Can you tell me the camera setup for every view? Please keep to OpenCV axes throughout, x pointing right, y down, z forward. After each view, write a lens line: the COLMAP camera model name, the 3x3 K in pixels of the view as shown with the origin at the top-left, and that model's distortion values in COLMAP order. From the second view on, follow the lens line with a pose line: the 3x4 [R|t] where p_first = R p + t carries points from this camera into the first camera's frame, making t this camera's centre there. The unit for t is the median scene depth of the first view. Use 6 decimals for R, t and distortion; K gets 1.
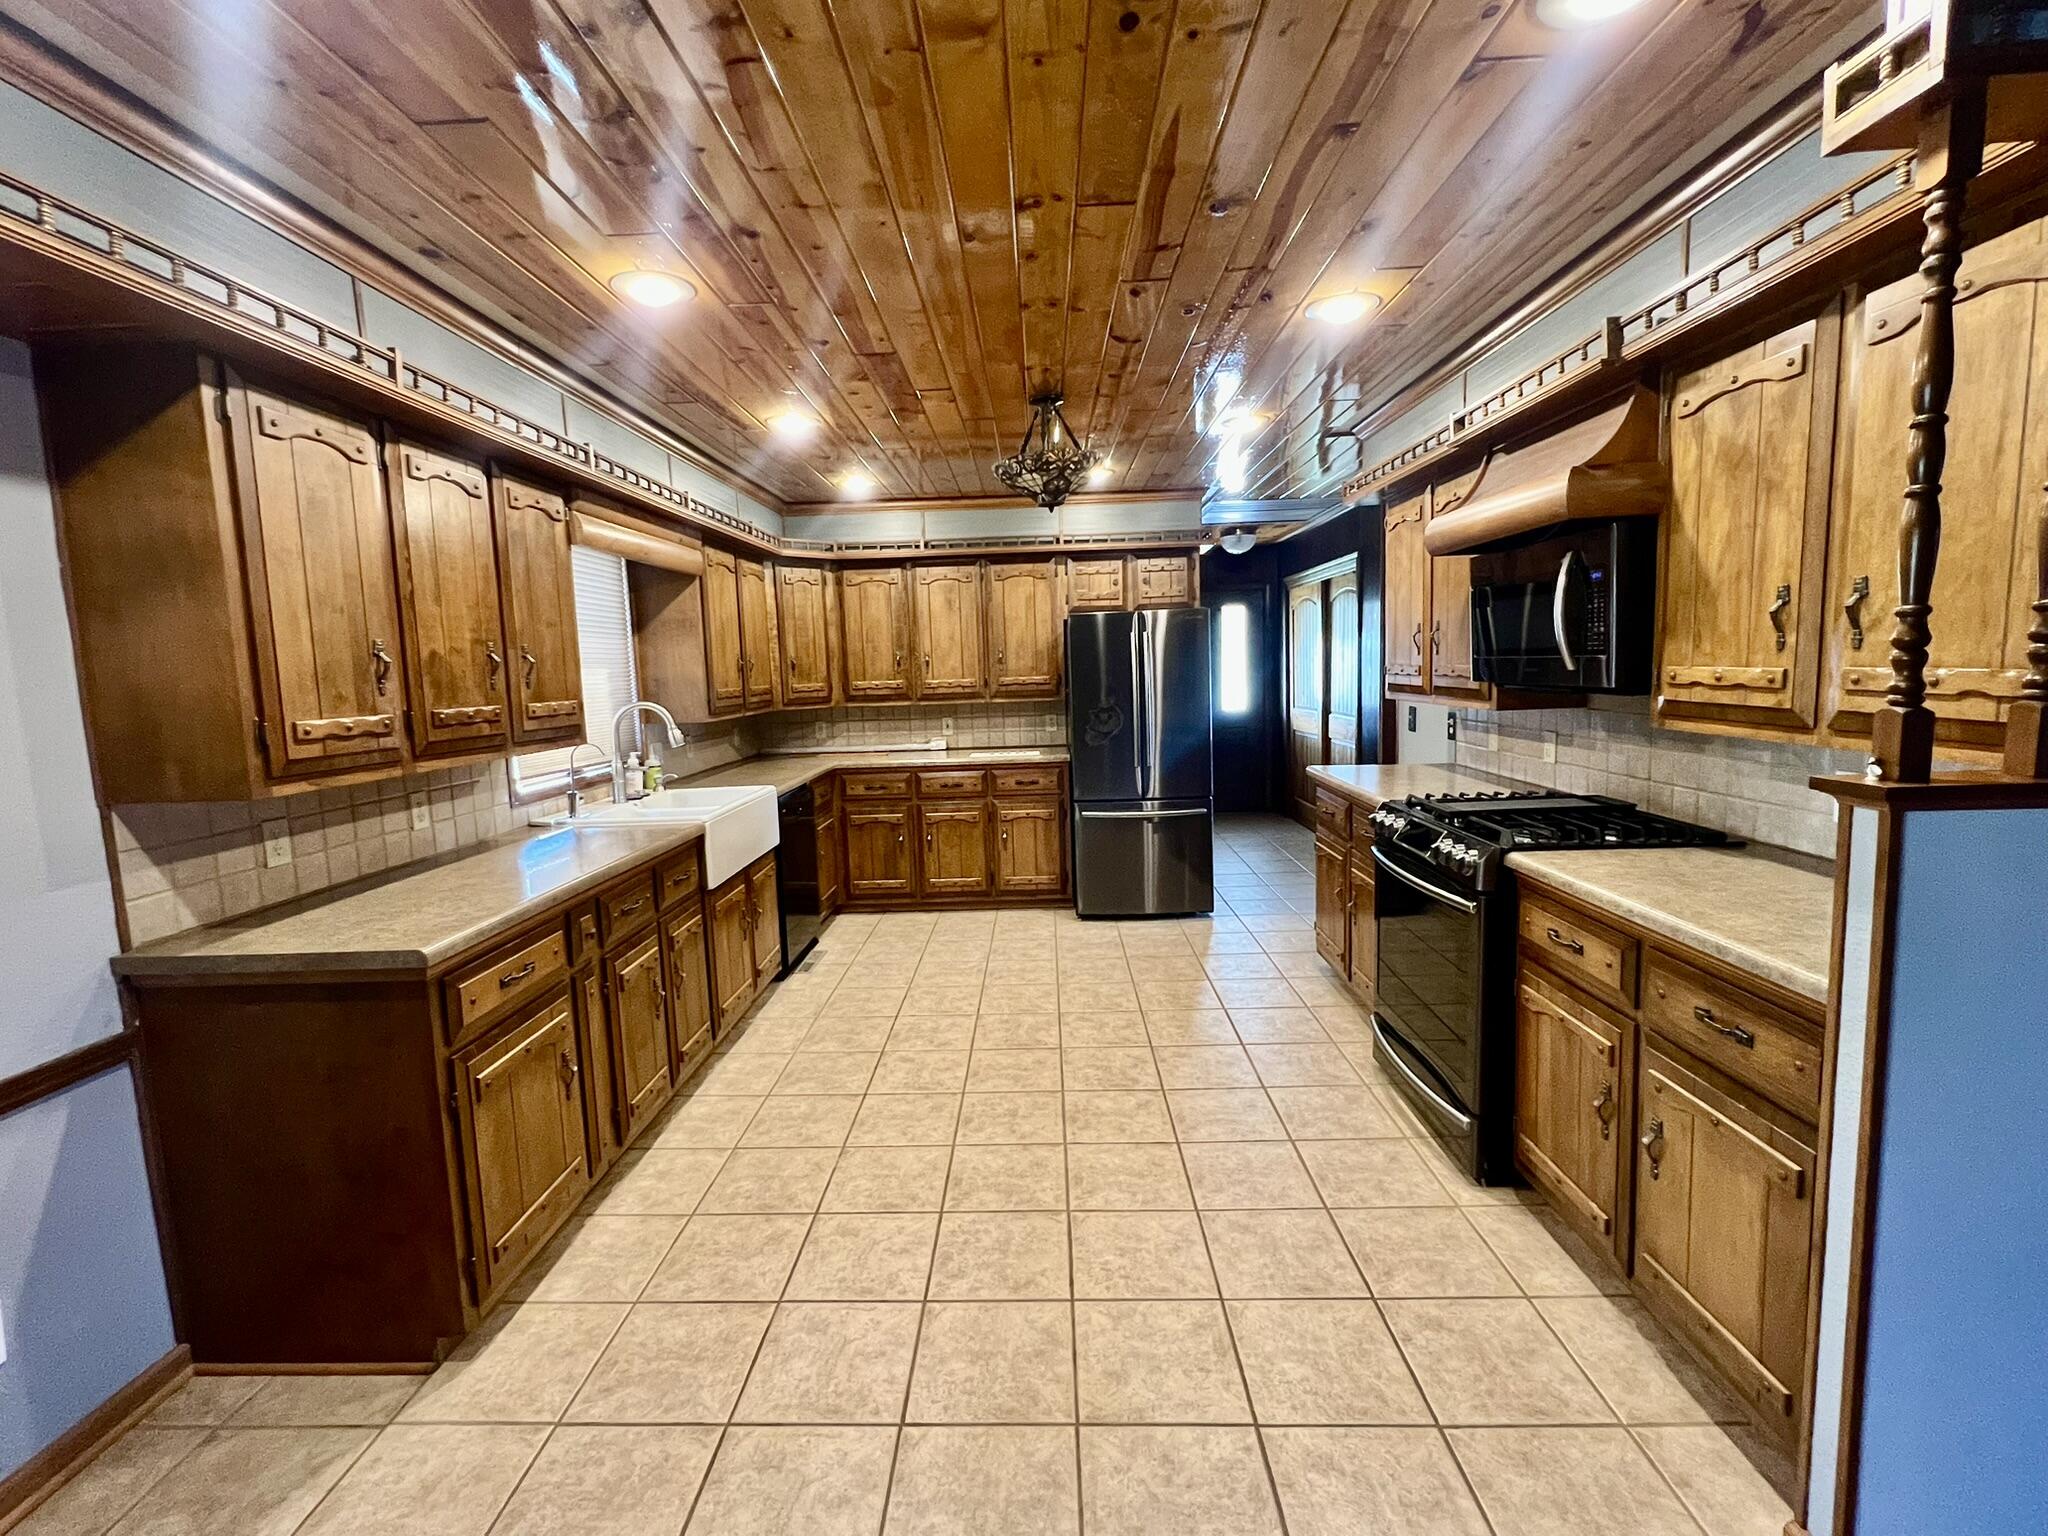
lens RADIAL K [[897.2, 0, 1013.6], [0, 897.2, 759.6], [0, 0, 1]] dist [-0.001090, -0.000439]
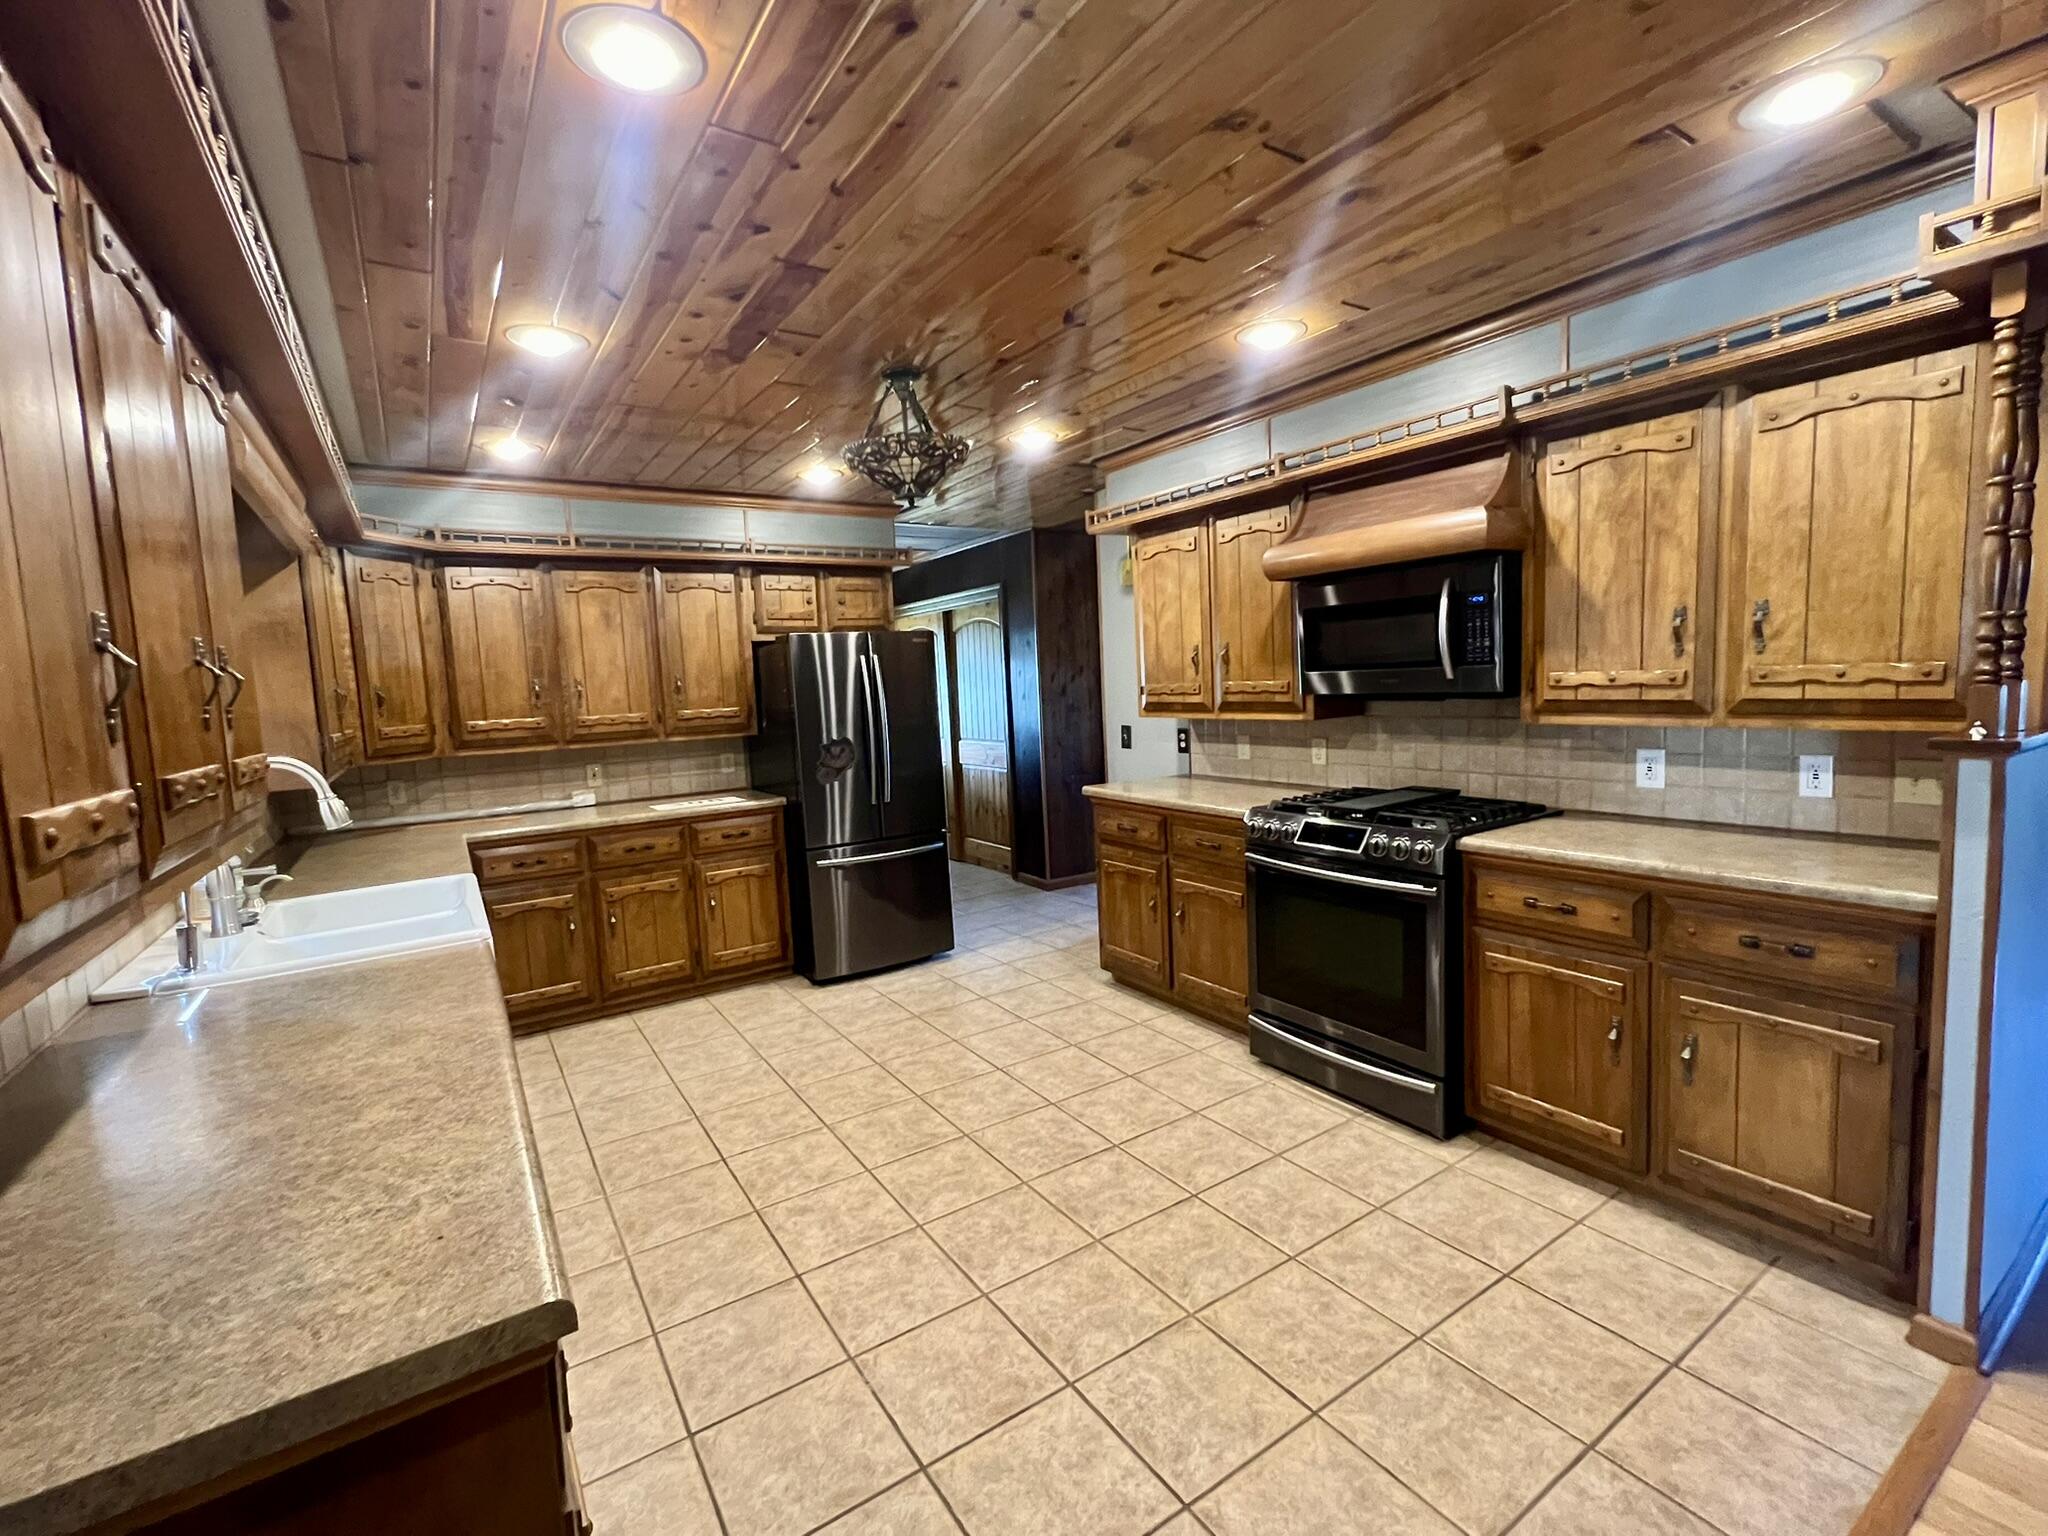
lens RADIAL K [[897.2, 0, 1013.6], [0, 897.2, 759.6], [0, 0, 1]] dist [-0.001090, -0.000439]
pose [[0.821120, -0.055631, 0.568038, -0.396895], [0.079592, 0.996675, -0.017442, -0.014650], [-0.565179, 0.059533, 0.822817, 0.273147]]
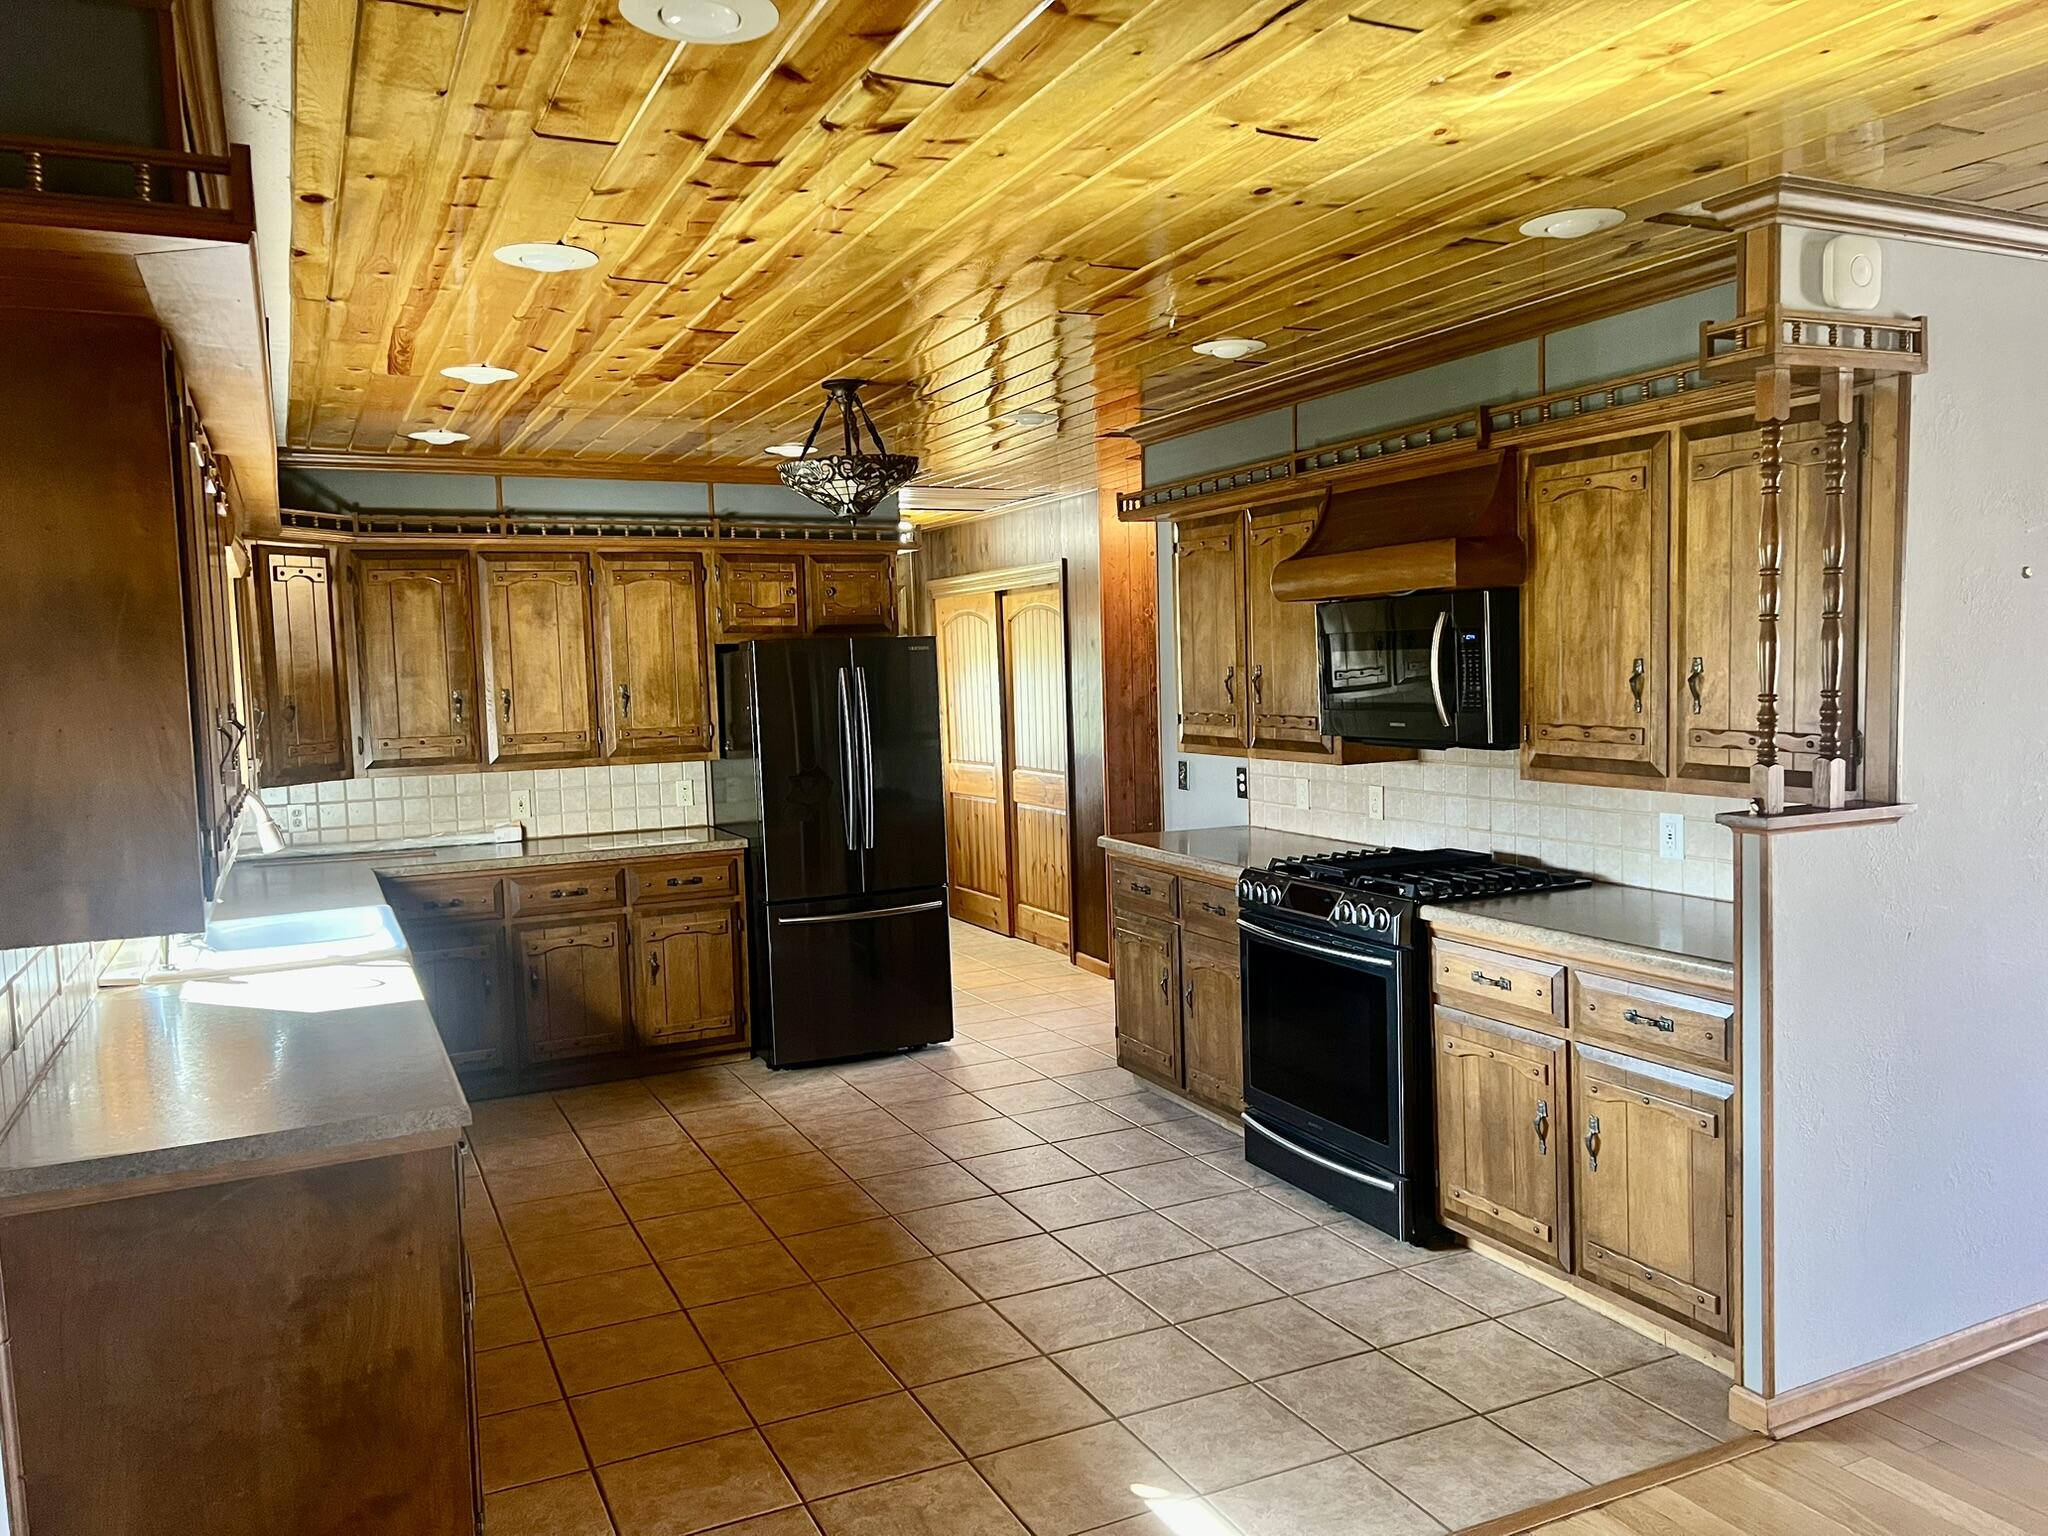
lens RADIAL K [[1520.2, 0, 1024.0], [0, 1520.2, 768.0], [0, 0, 1]] dist [0.118549, -0.208775]
pose [[0.889822, -0.025385, 0.455601, -0.464673], [0.048813, 0.998017, -0.039730, -0.003759], [-0.453689, 0.057592, 0.889297, -0.259784]]
